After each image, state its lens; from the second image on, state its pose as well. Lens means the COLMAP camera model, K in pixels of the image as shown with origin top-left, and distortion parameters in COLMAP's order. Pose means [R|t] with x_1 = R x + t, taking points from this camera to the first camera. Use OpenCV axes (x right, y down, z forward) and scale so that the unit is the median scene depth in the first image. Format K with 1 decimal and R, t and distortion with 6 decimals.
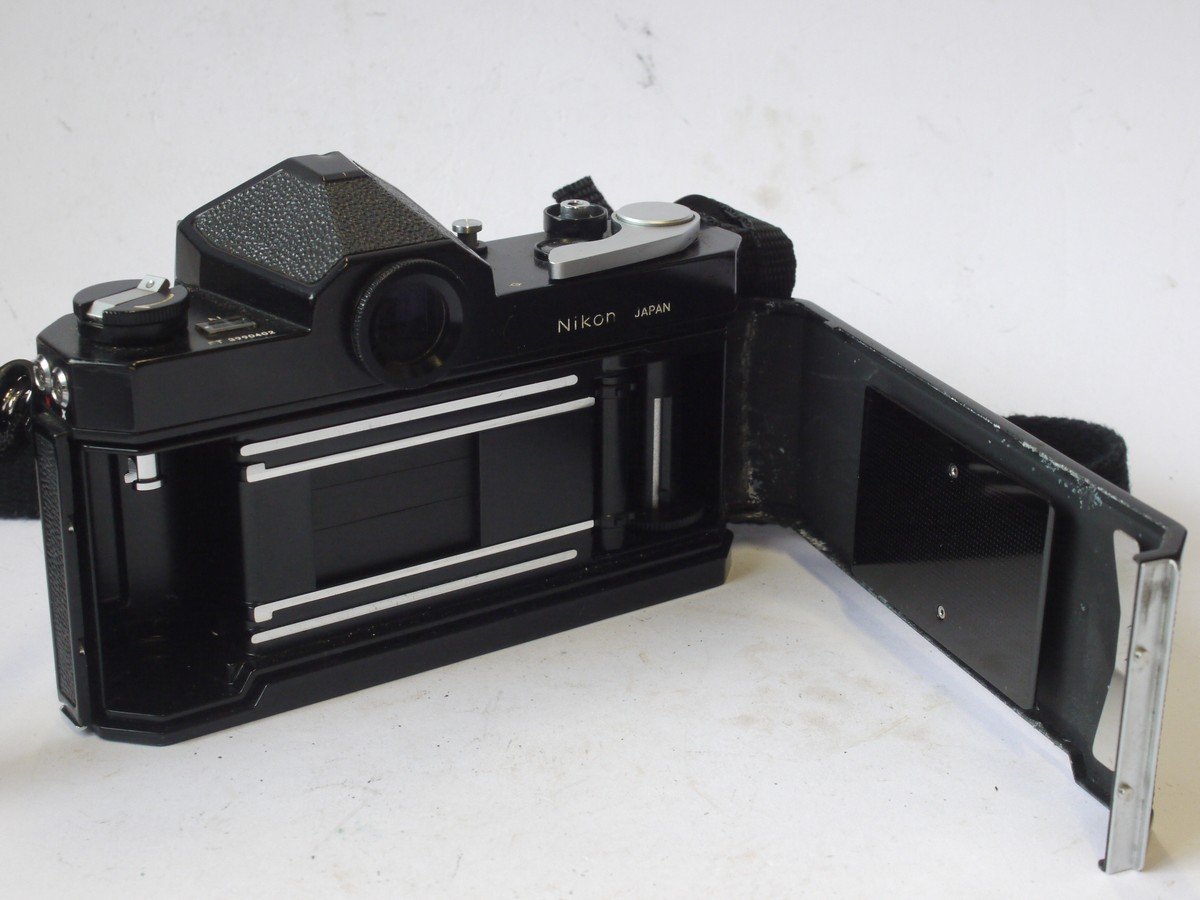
lens RADIAL K [[2110.9, 0, 600.5], [0, 2110.9, 450.1], [0, 0, 1]] dist [-0.004866, 0.000000]
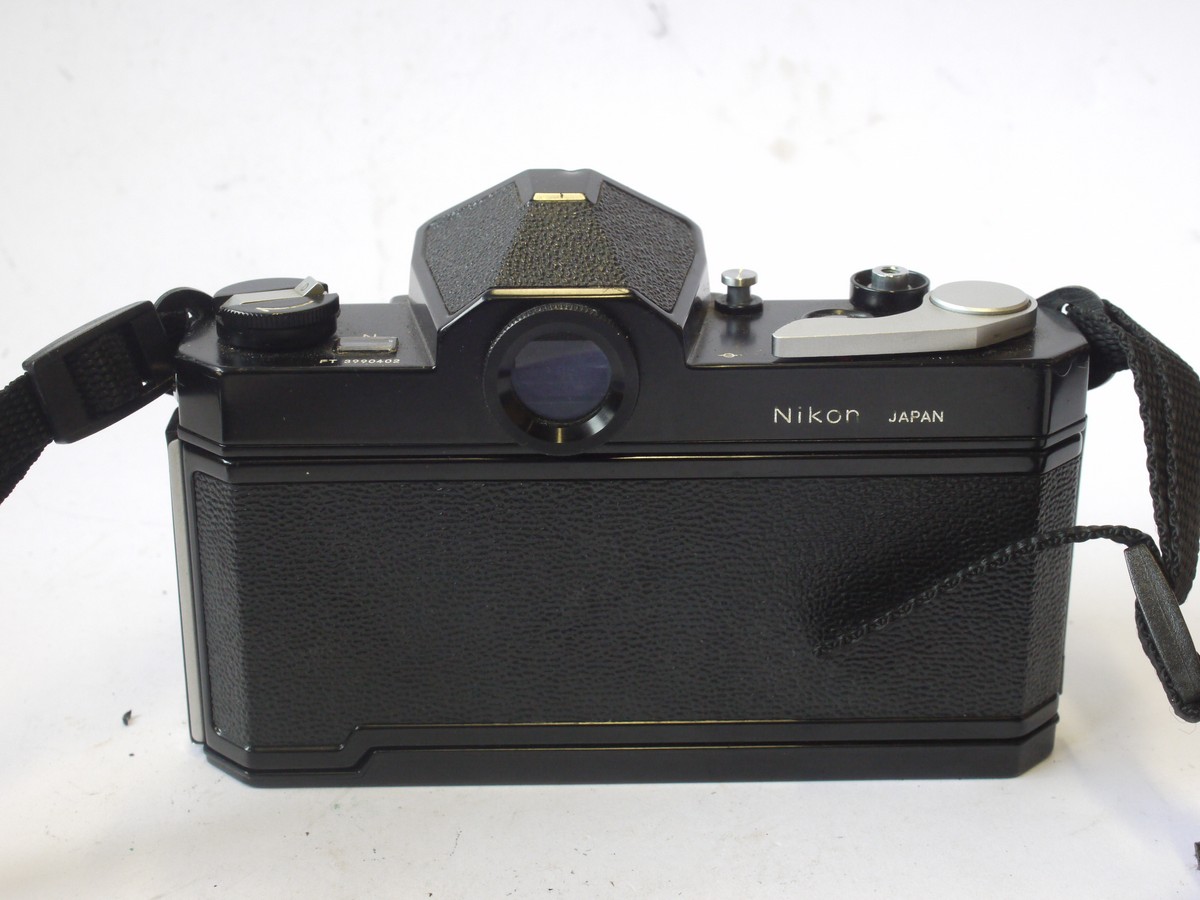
lens RADIAL K [[2110.9, 0, 600.4], [0, 2110.9, 450.7], [0, 0, 1]] dist [-0.004866, 0.000000]
pose [[0.848627, 0.192032, -0.492905, 0.318058], [-0.189262, 0.980324, 0.056079, -0.075990], [0.493976, 0.045698, 0.868274, 0.254531]]
